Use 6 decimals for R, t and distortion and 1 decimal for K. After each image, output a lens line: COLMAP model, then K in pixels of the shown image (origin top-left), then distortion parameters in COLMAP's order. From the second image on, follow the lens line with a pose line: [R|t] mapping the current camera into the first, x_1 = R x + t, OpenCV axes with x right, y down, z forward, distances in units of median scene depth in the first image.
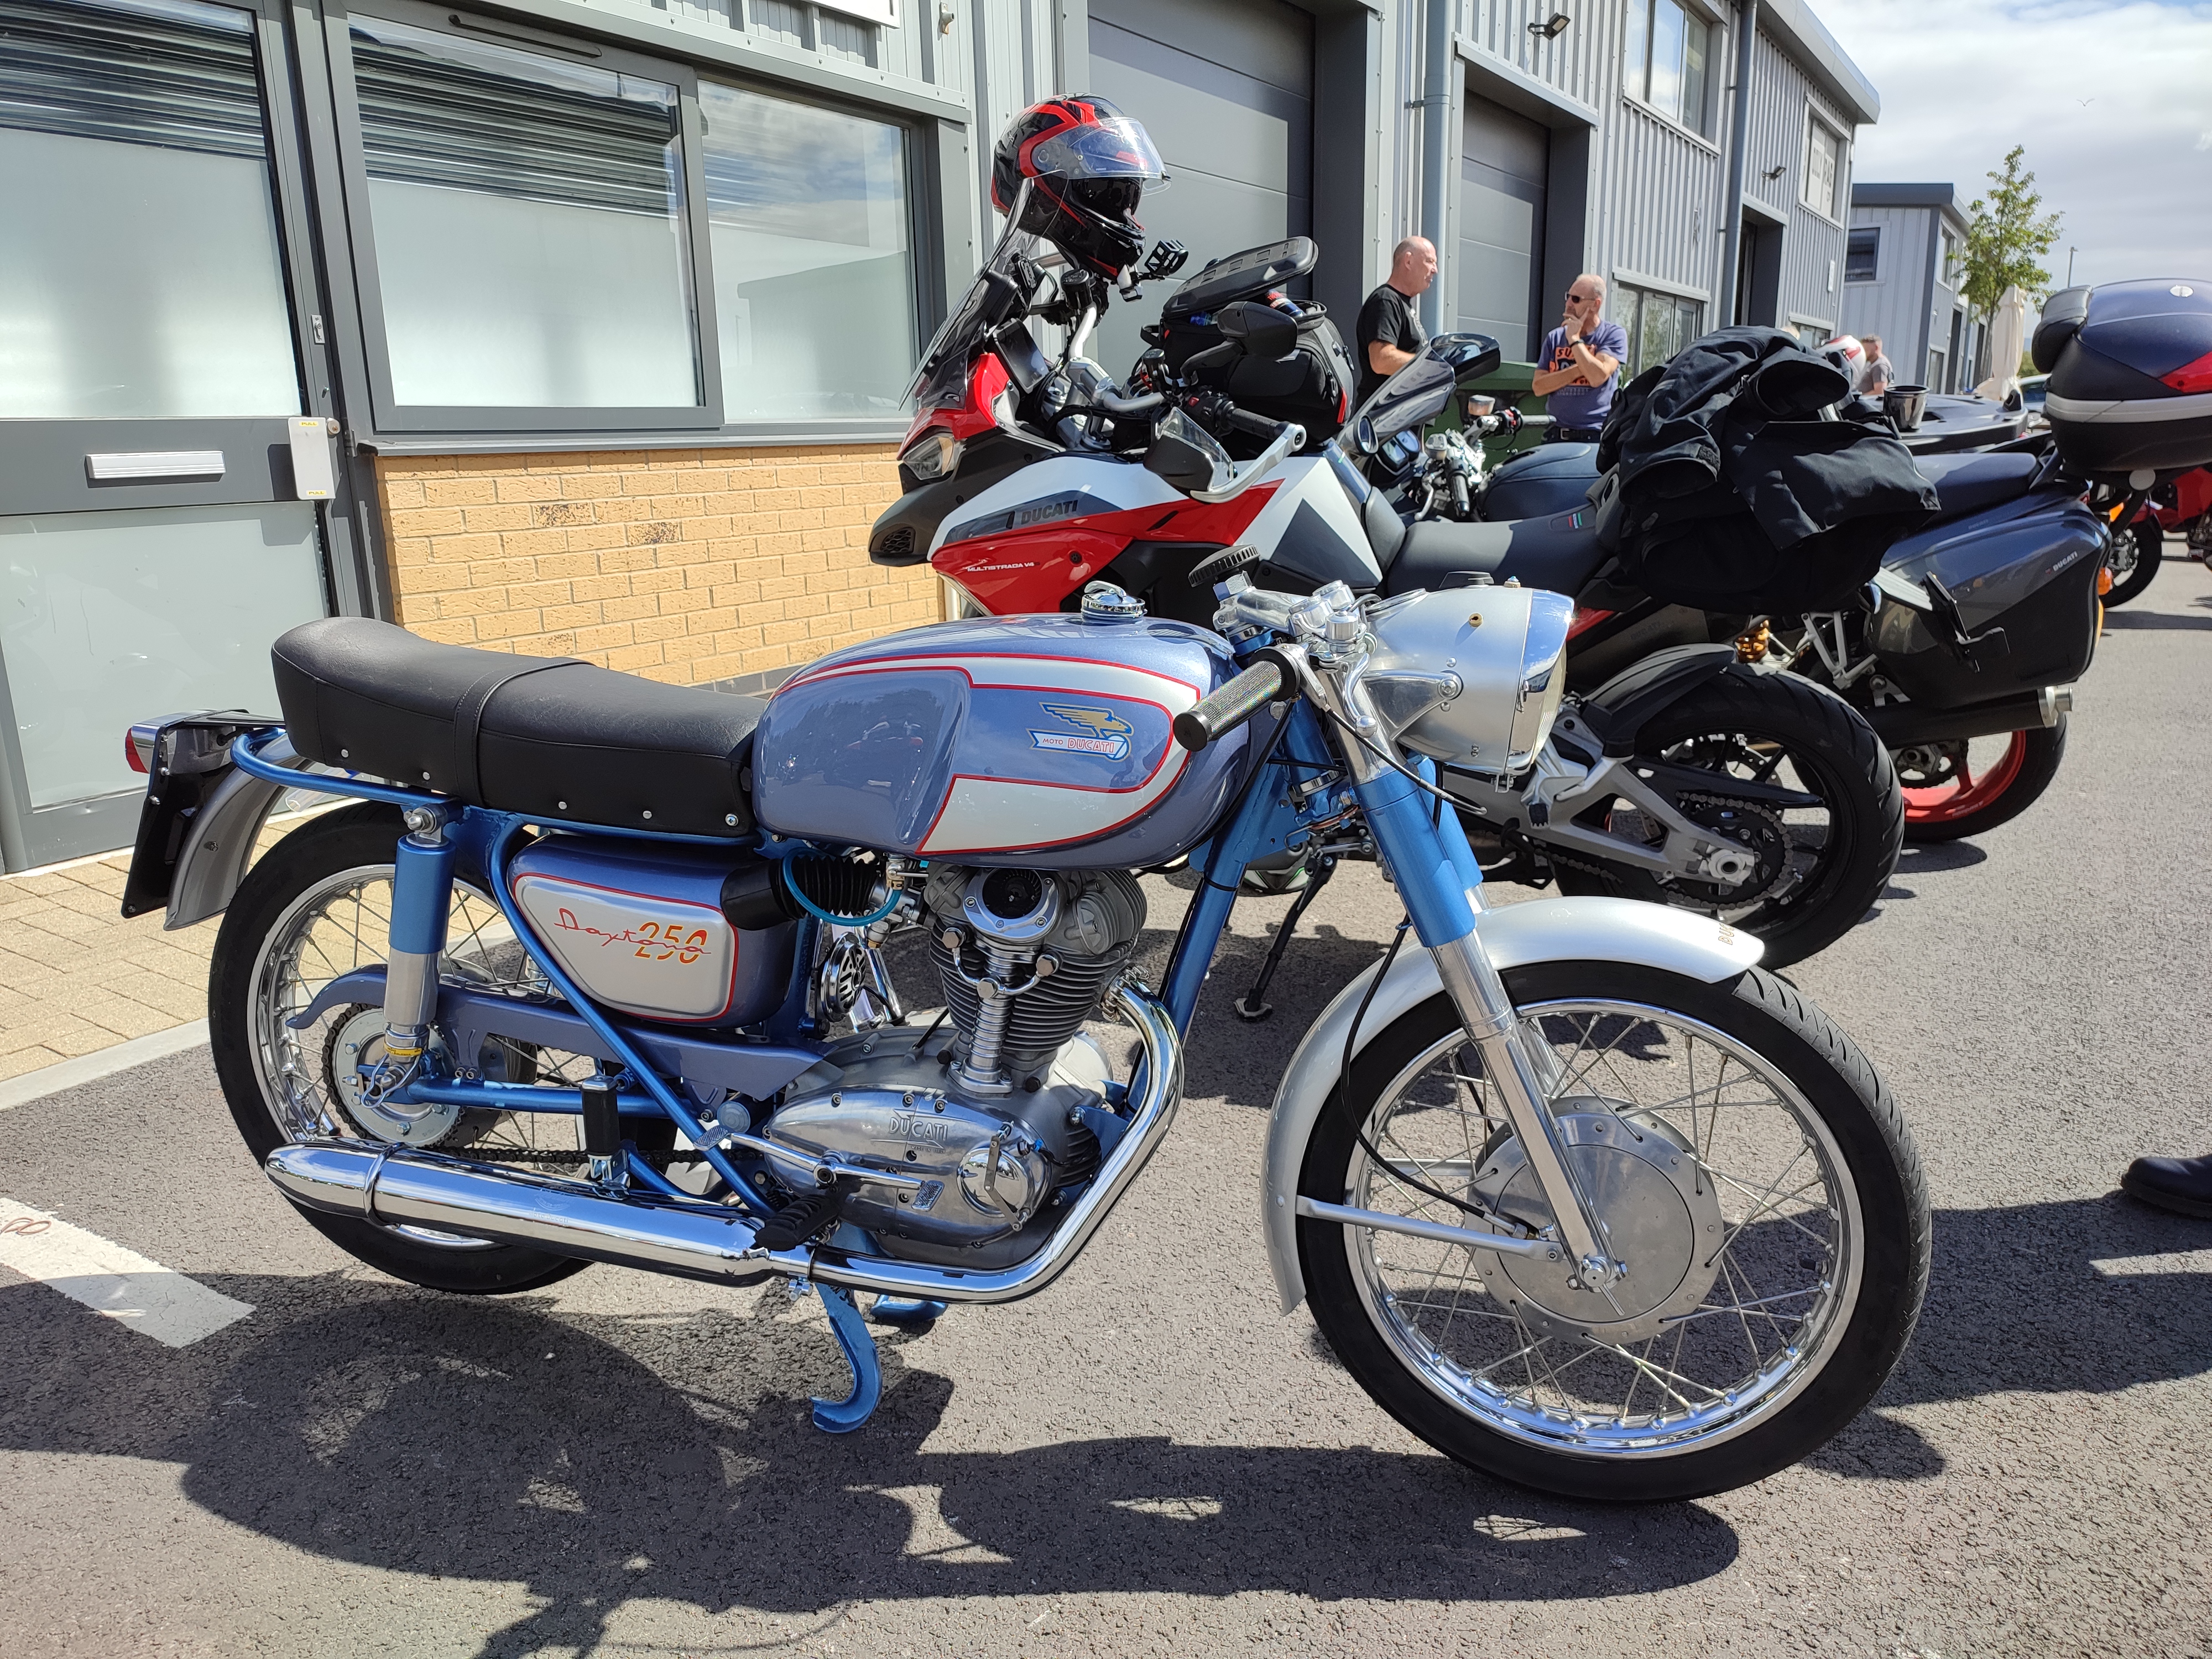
lens RADIAL K [[1617.5, 0, 1107.7], [0, 1617.5, 829.4], [0, 0, 1]] dist [-0.000781, -0.000507]
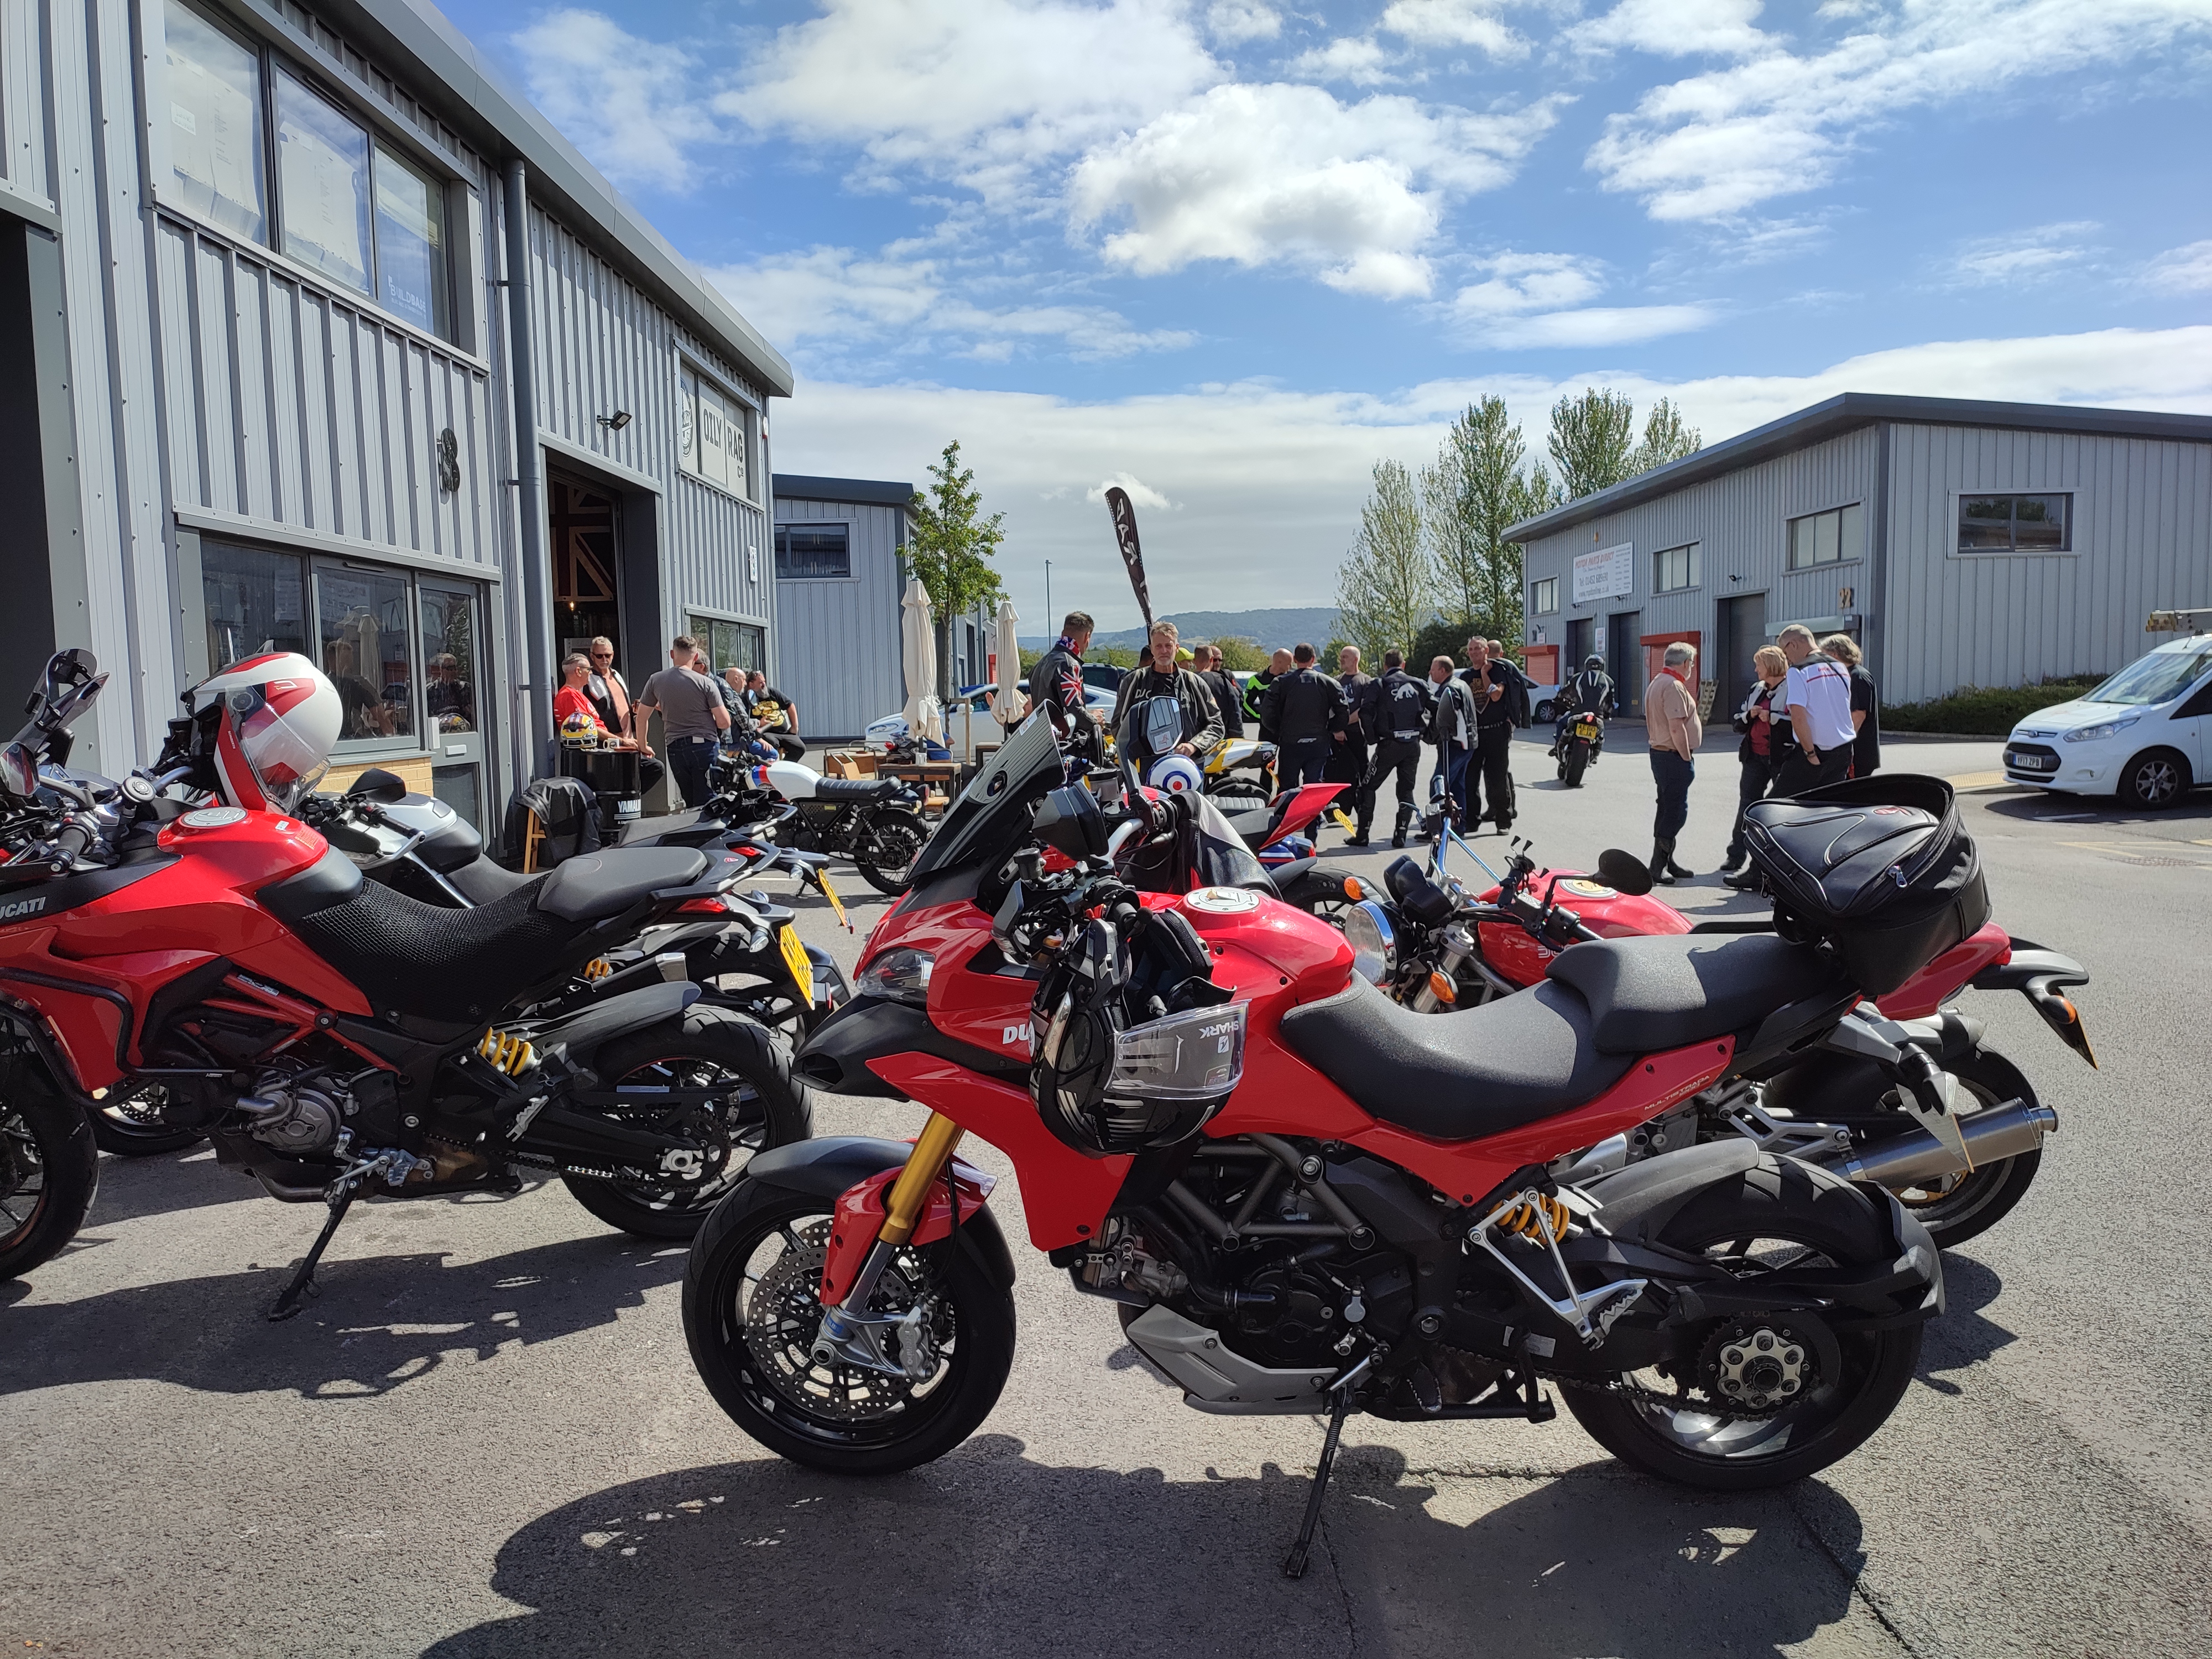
lens RADIAL K [[1617.5, 0, 1105.2], [0, 1617.5, 830.4], [0, 0, 1]] dist [-0.000781, -0.000507]
pose [[0.861477, -0.038785, 0.506314, 0.164106], [0.125824, 0.982289, -0.138838, -0.066559], [-0.491962, 0.183312, 0.851100, 0.215795]]
